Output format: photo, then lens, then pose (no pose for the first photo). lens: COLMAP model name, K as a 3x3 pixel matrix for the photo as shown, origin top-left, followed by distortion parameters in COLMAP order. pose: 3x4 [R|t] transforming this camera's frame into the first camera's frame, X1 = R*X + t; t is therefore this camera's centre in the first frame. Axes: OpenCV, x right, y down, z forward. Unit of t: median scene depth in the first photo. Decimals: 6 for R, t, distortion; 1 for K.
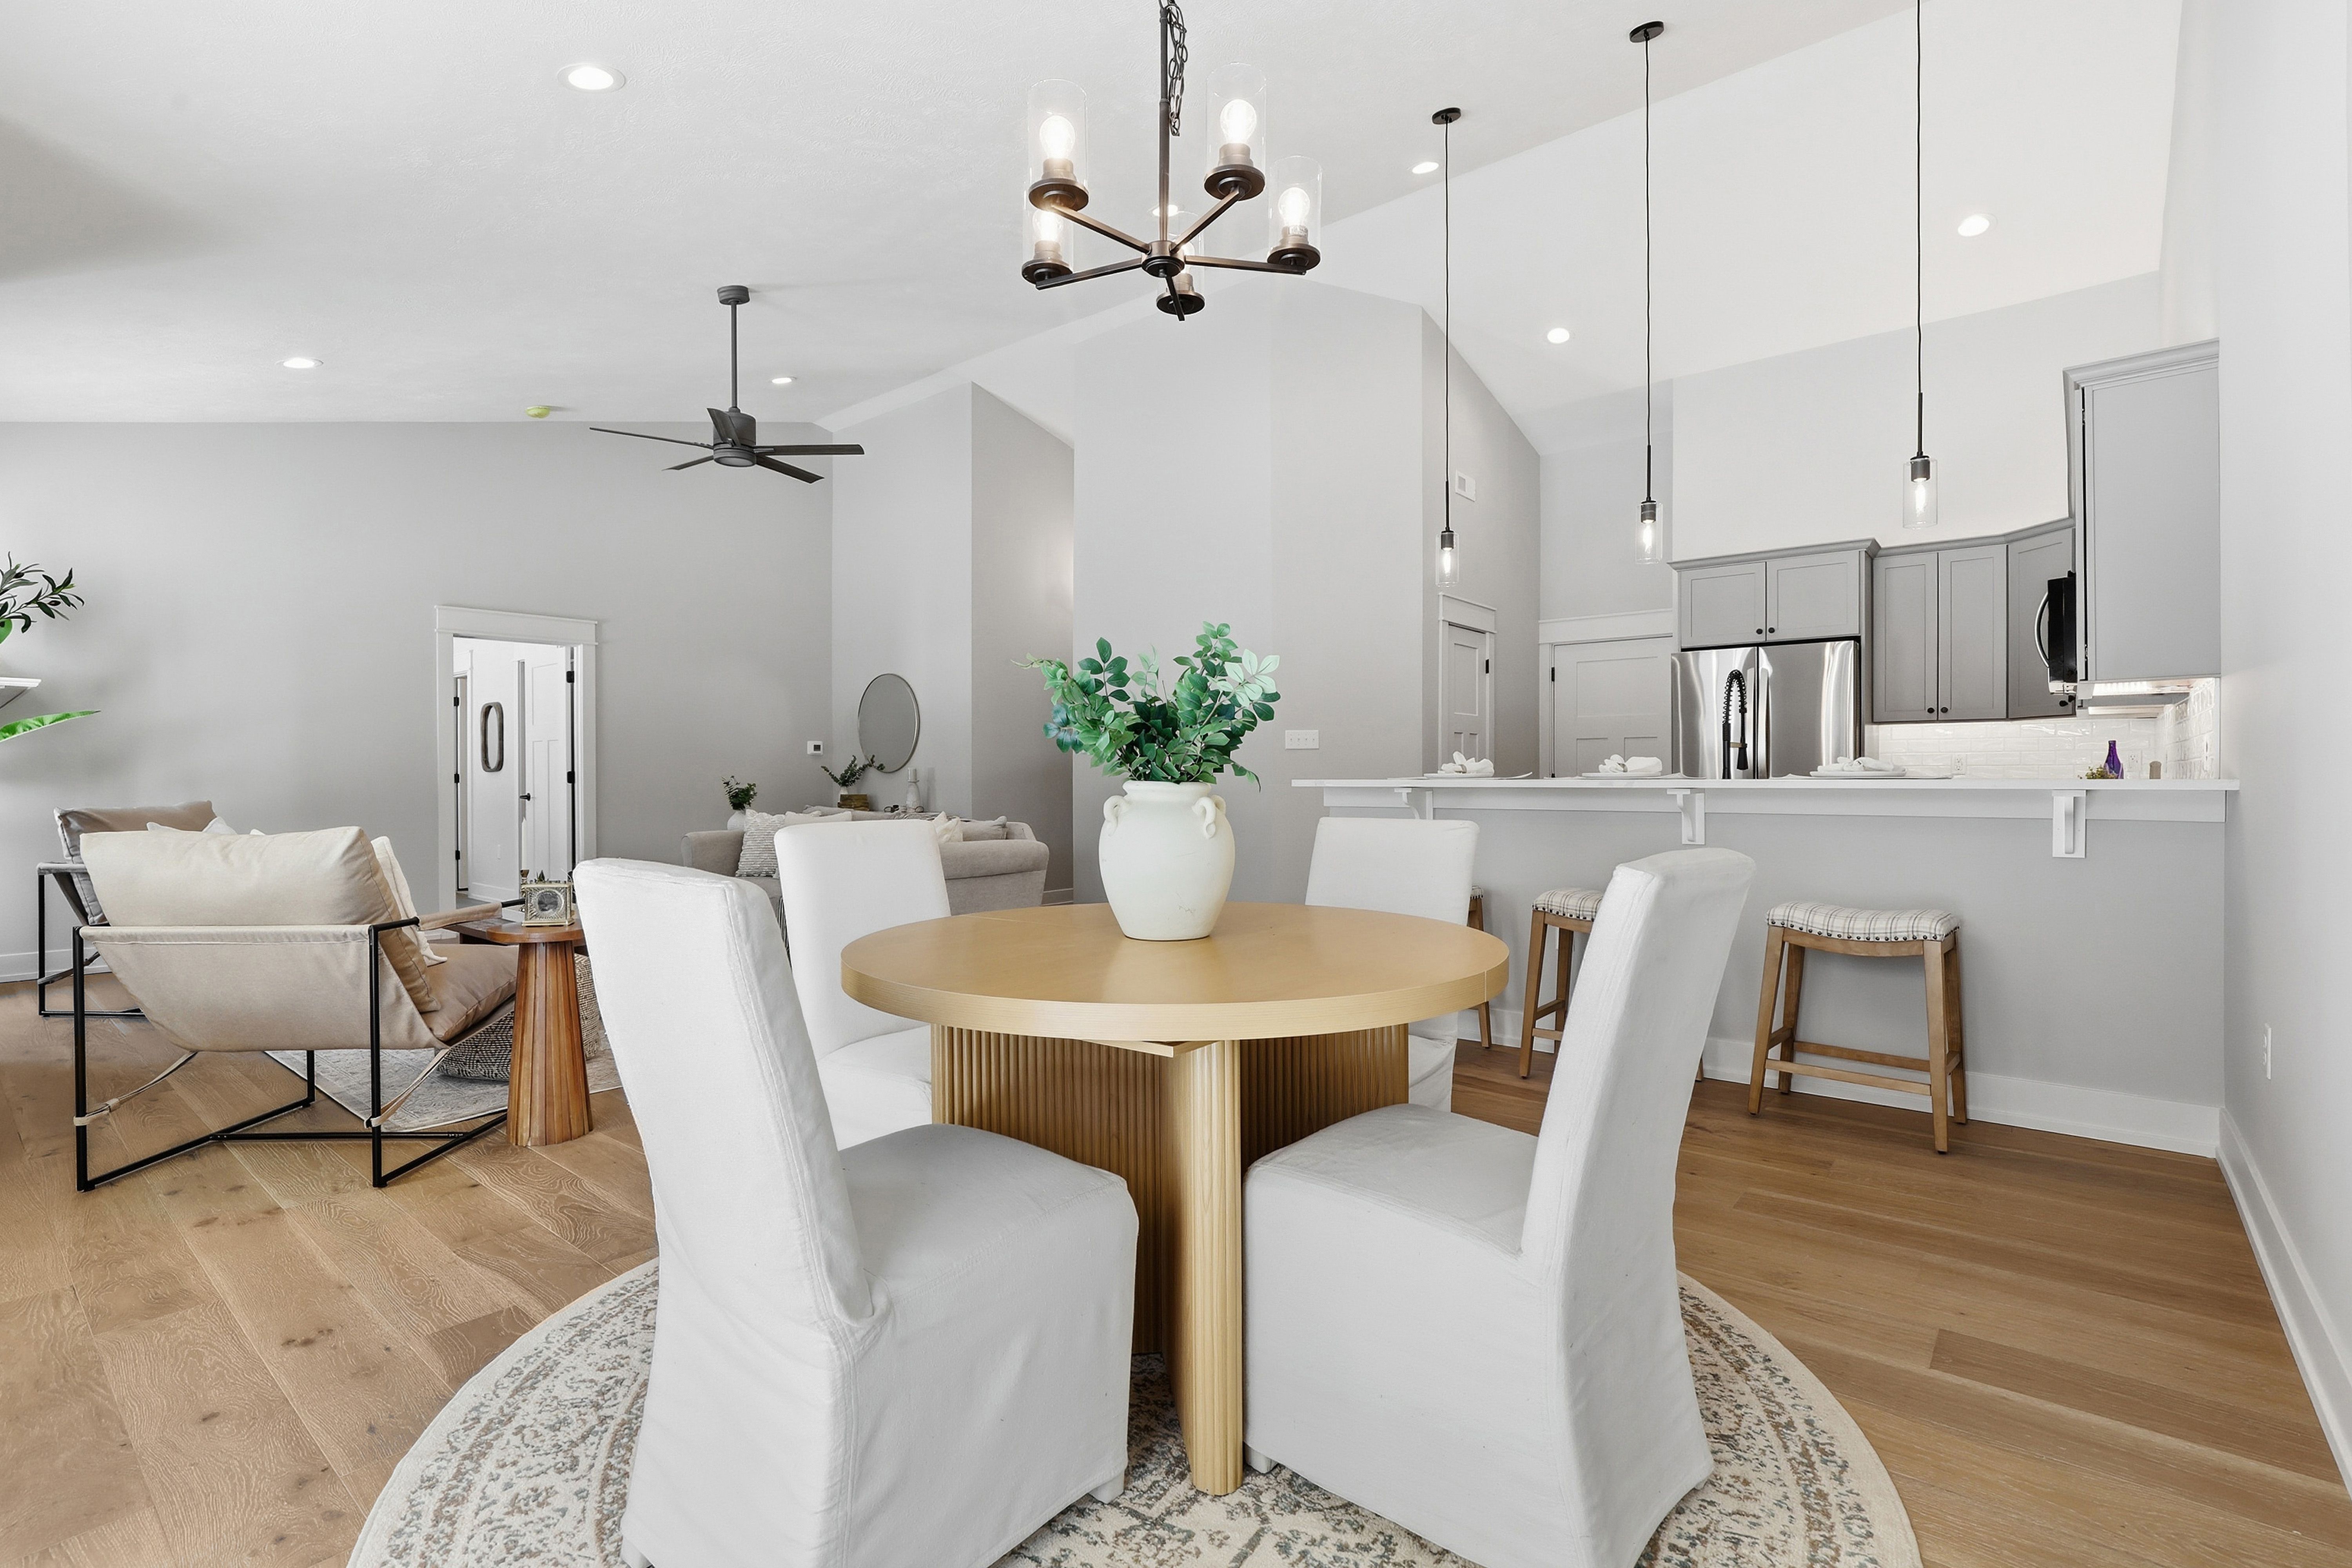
lens RADIAL K [[1101.3, 0, 1195.0], [0, 1101.3, 783.9], [0, 0, 1]] dist [-0.012335, 0.002997]
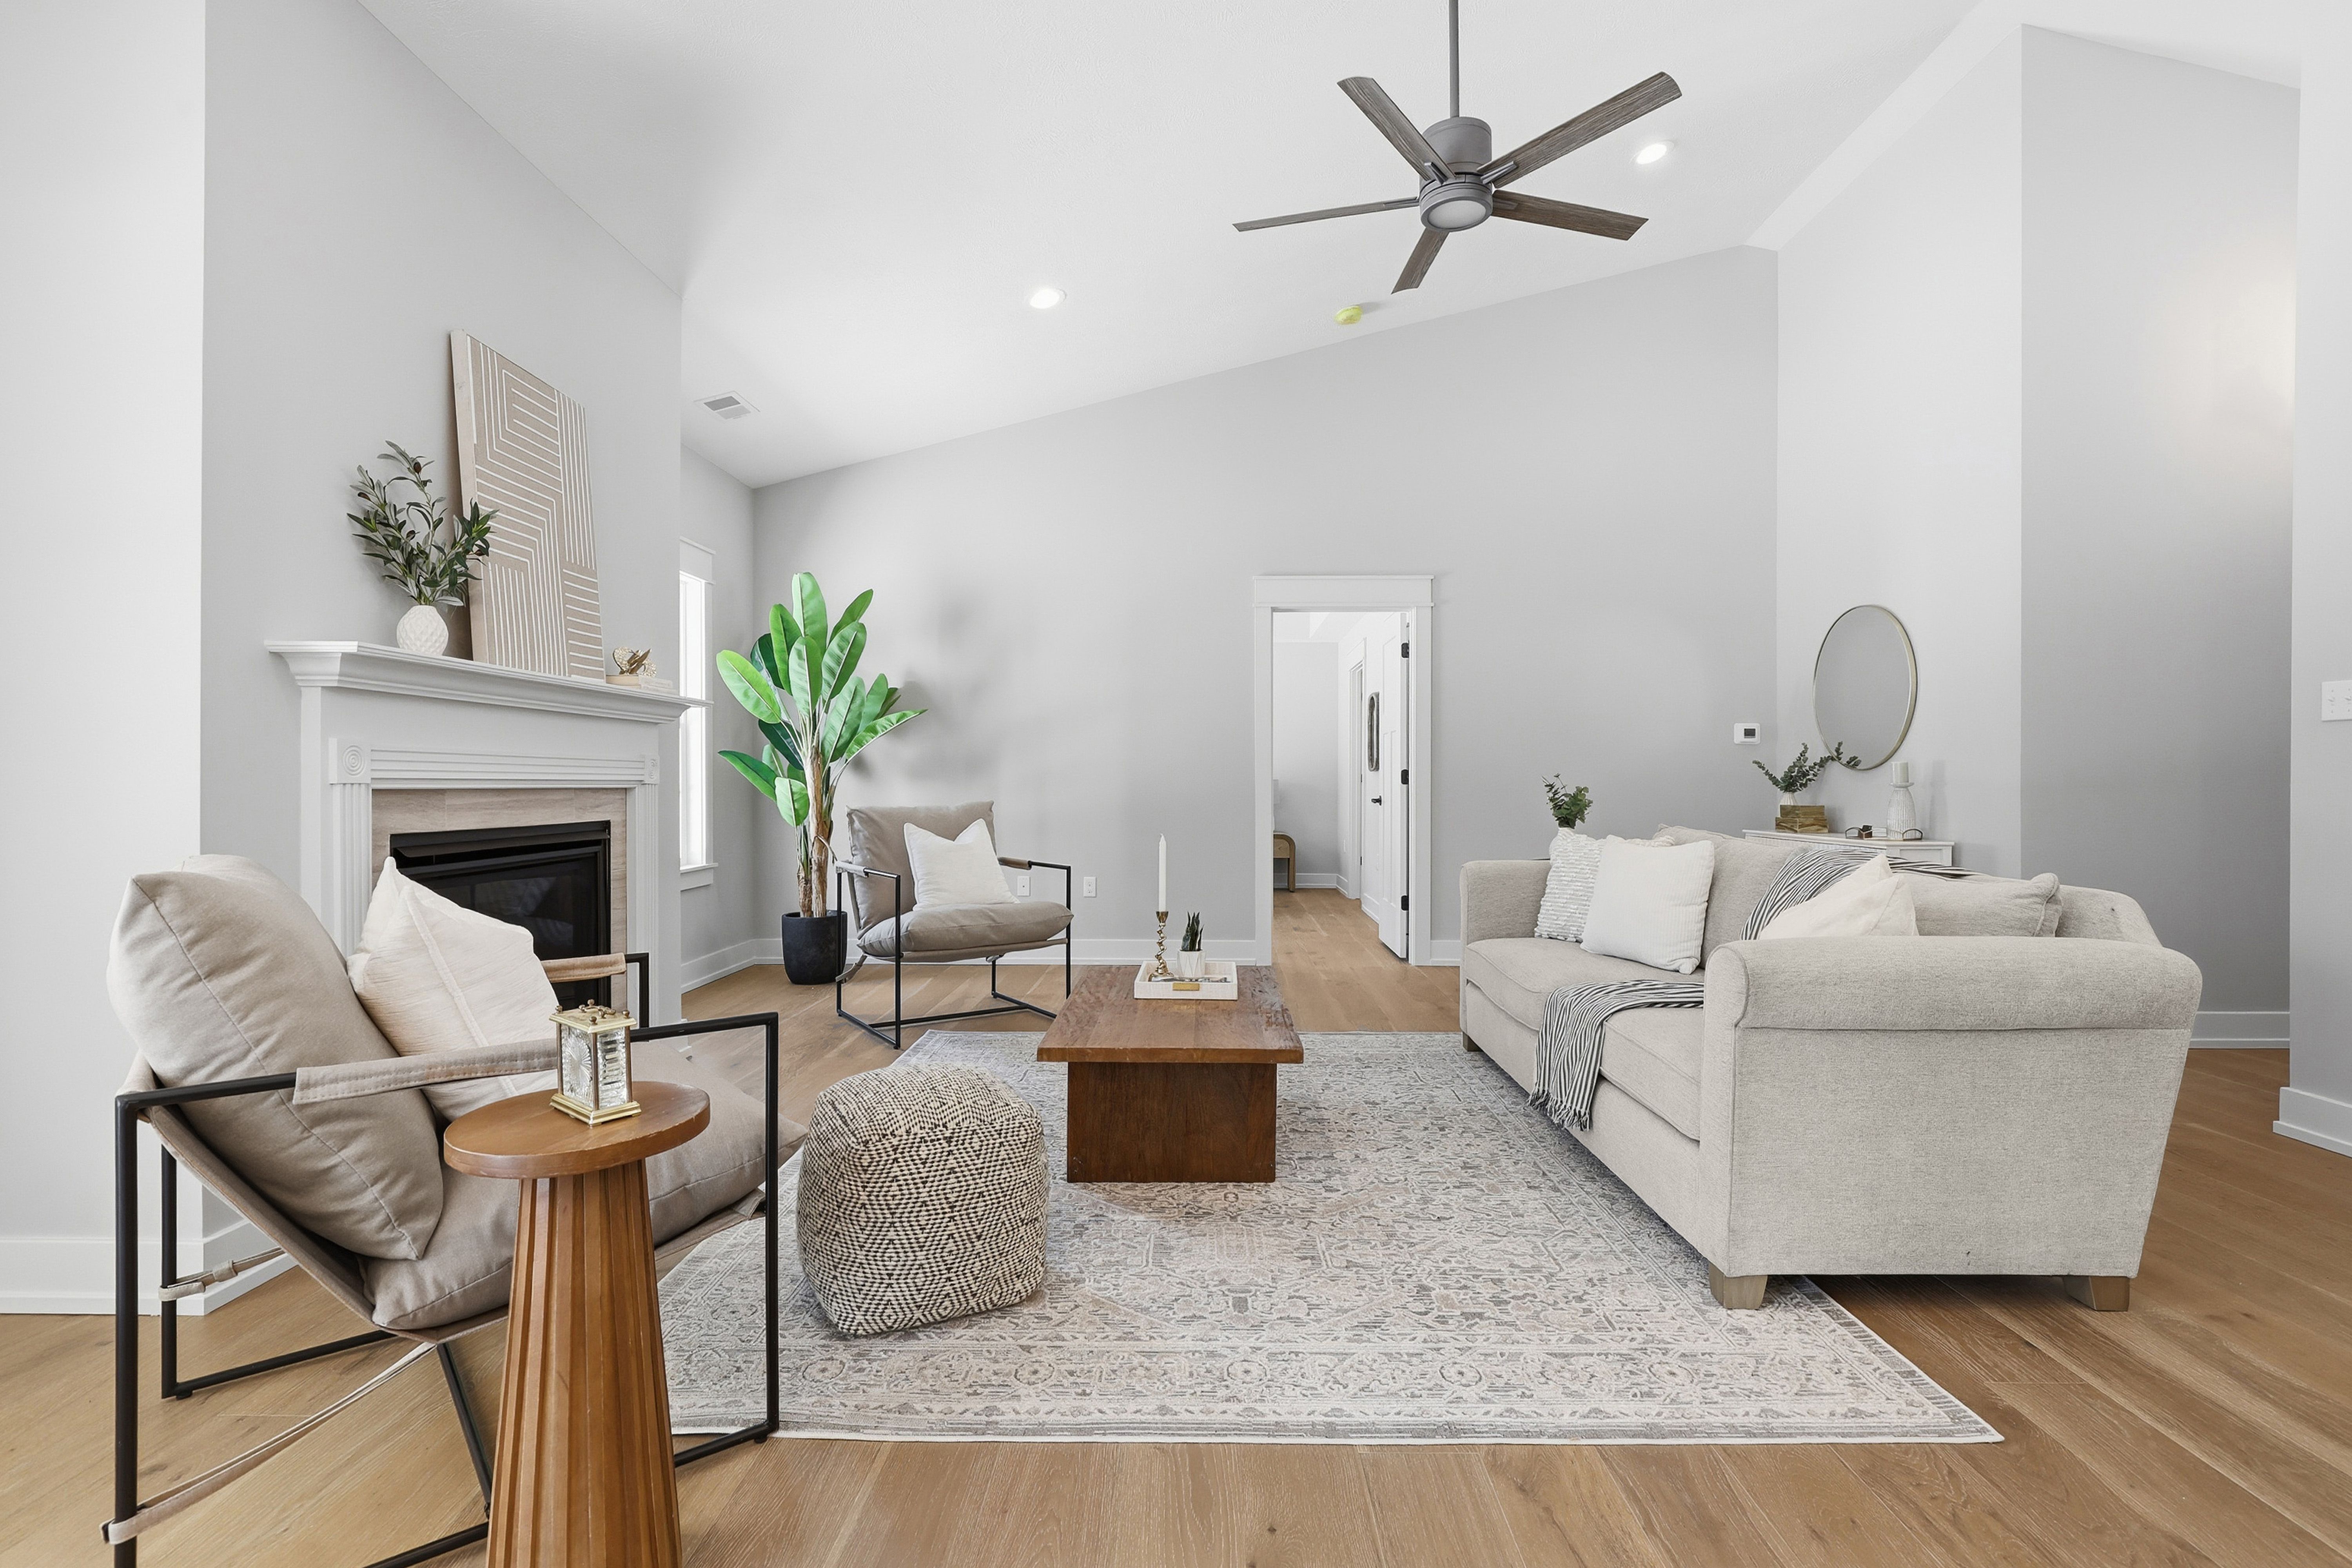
lens RADIAL K [[1101.3, 0, 1194.6], [0, 1101.3, 782.8], [0, 0, 1]] dist [-0.012335, 0.002997]
pose [[0.625501, 0.004006, -0.780213, -0.043989], [-0.006996, 0.999975, -0.000474, -0.000631], [0.780192, 0.005755, 0.625513, 0.380573]]
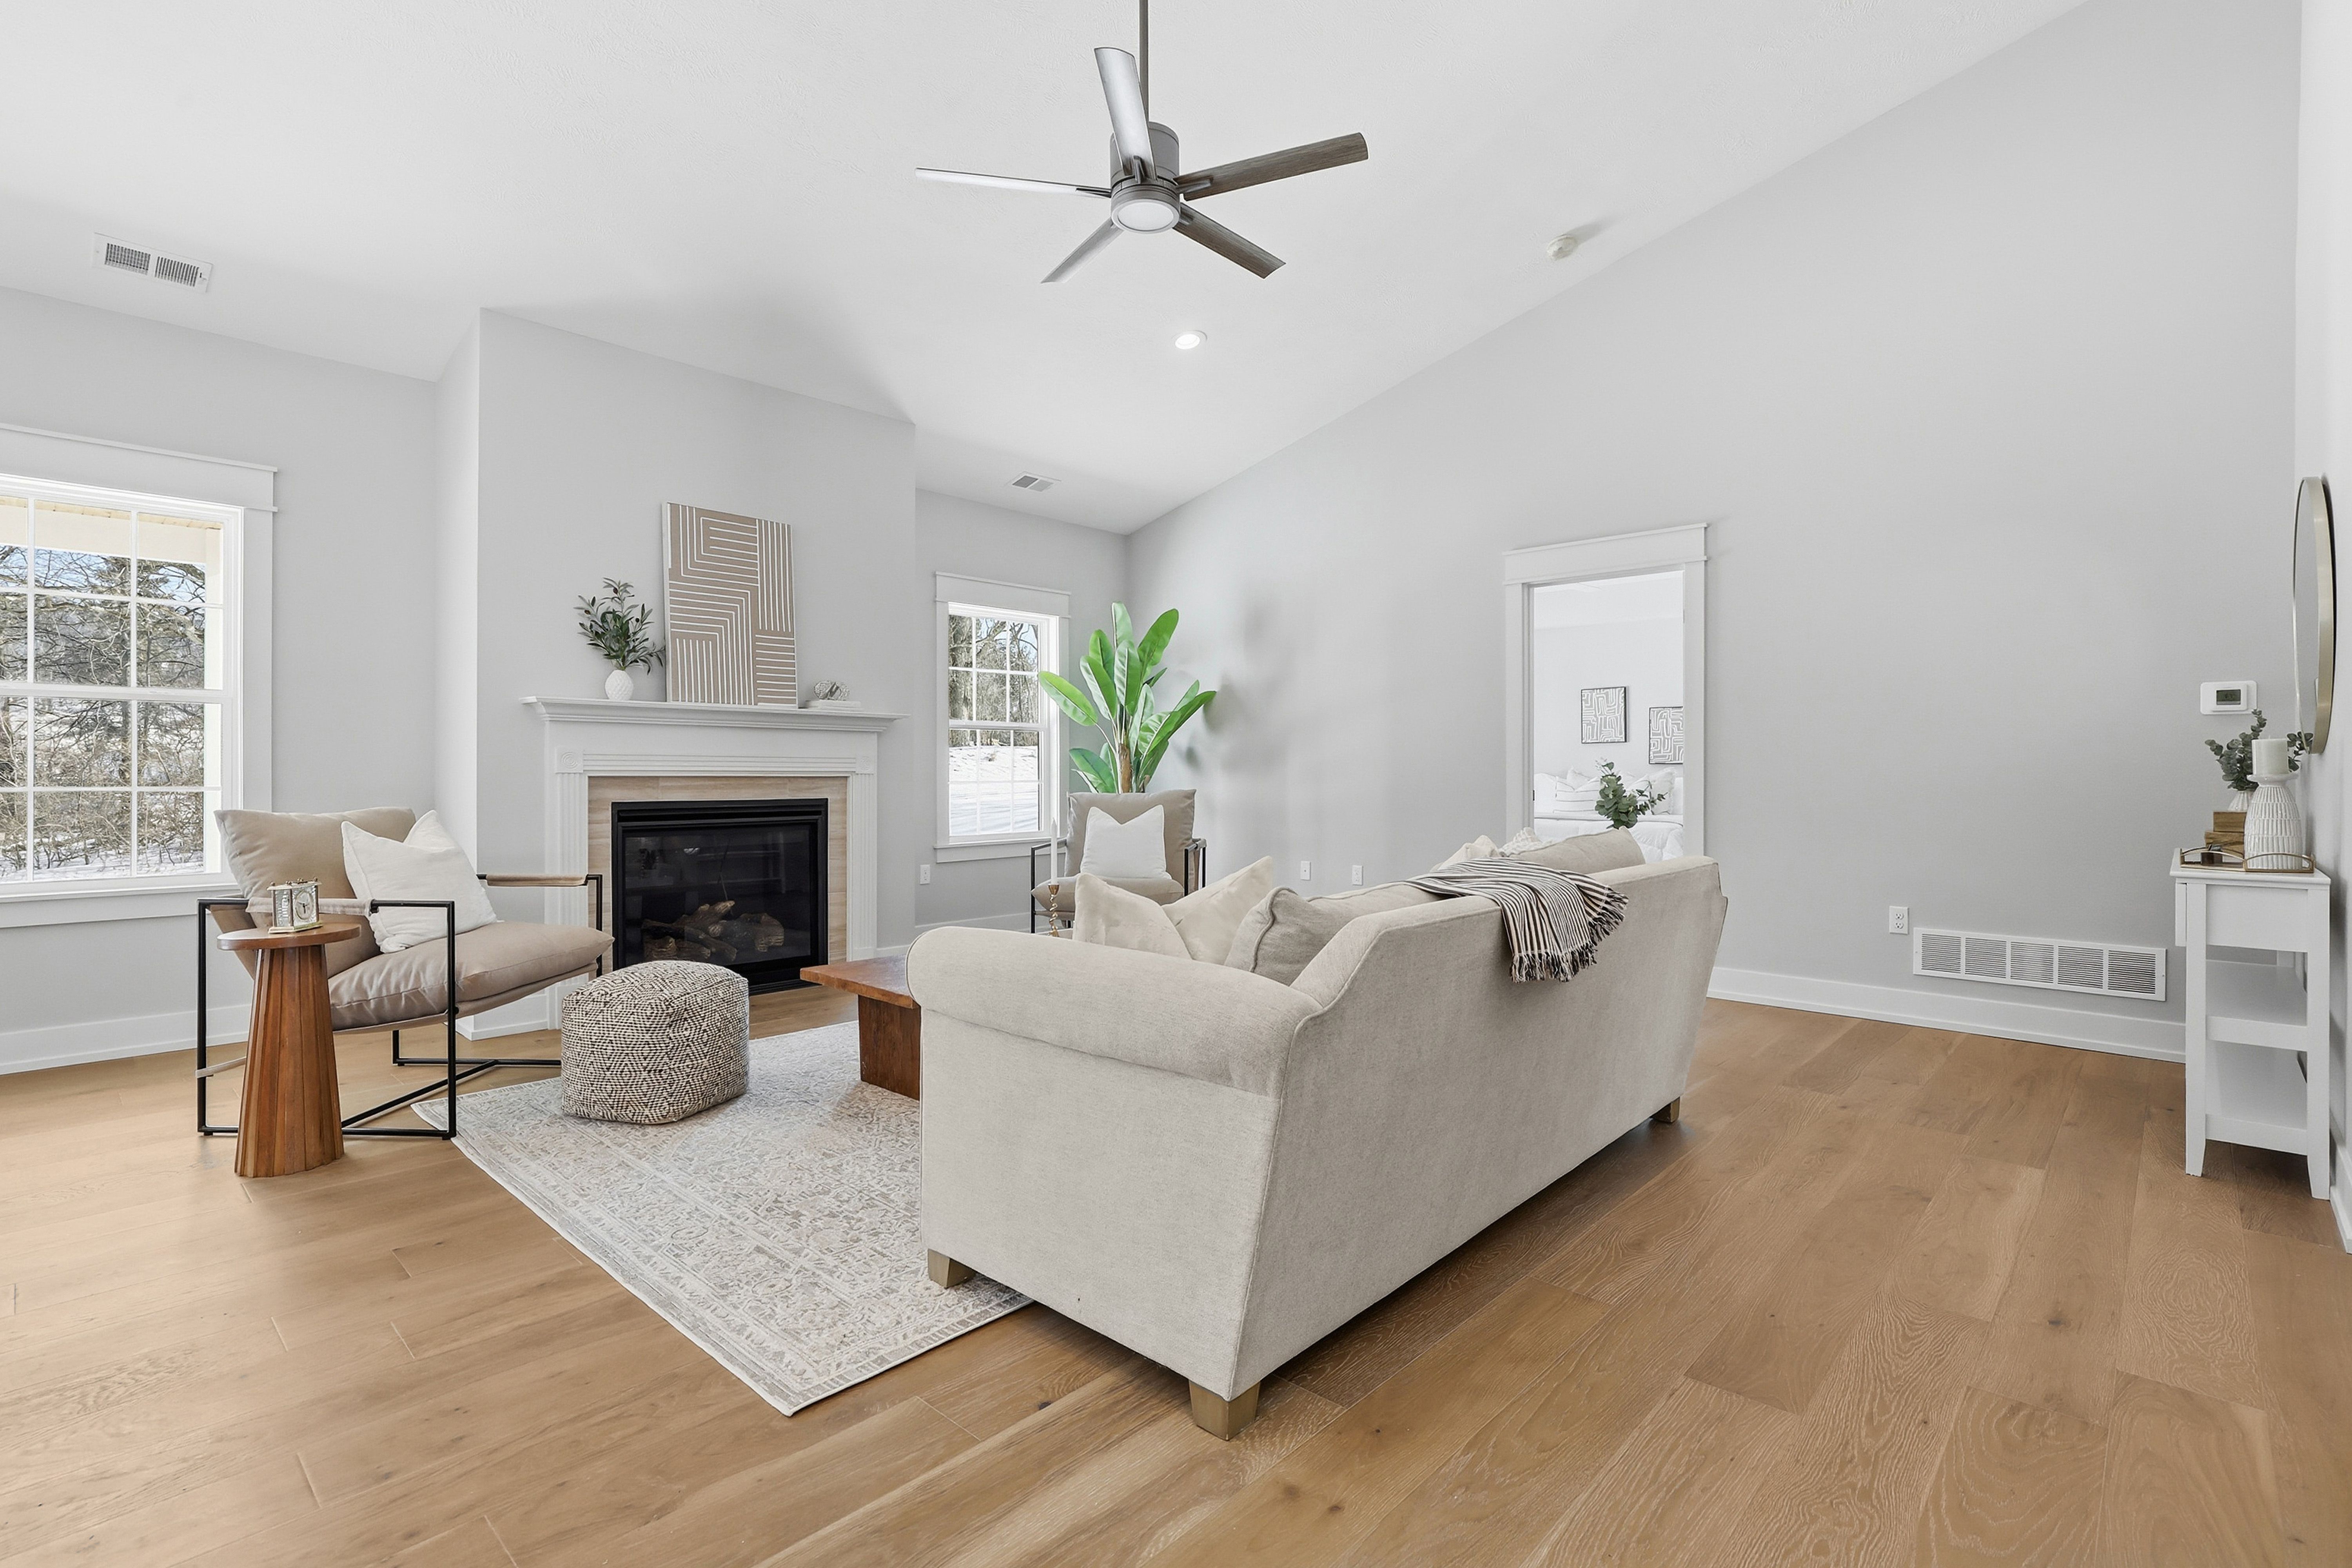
lens RADIAL K [[1101.3, 0, 1192.5], [0, 1101.3, 770.0], [0, 0, 1]] dist [-0.012335, 0.002997]
pose [[-0.058694, 0.000569, -0.998276, 0.105167], [-0.007601, 0.999971, 0.001017, -0.003398], [0.998247, 0.007648, -0.058688, 0.735058]]
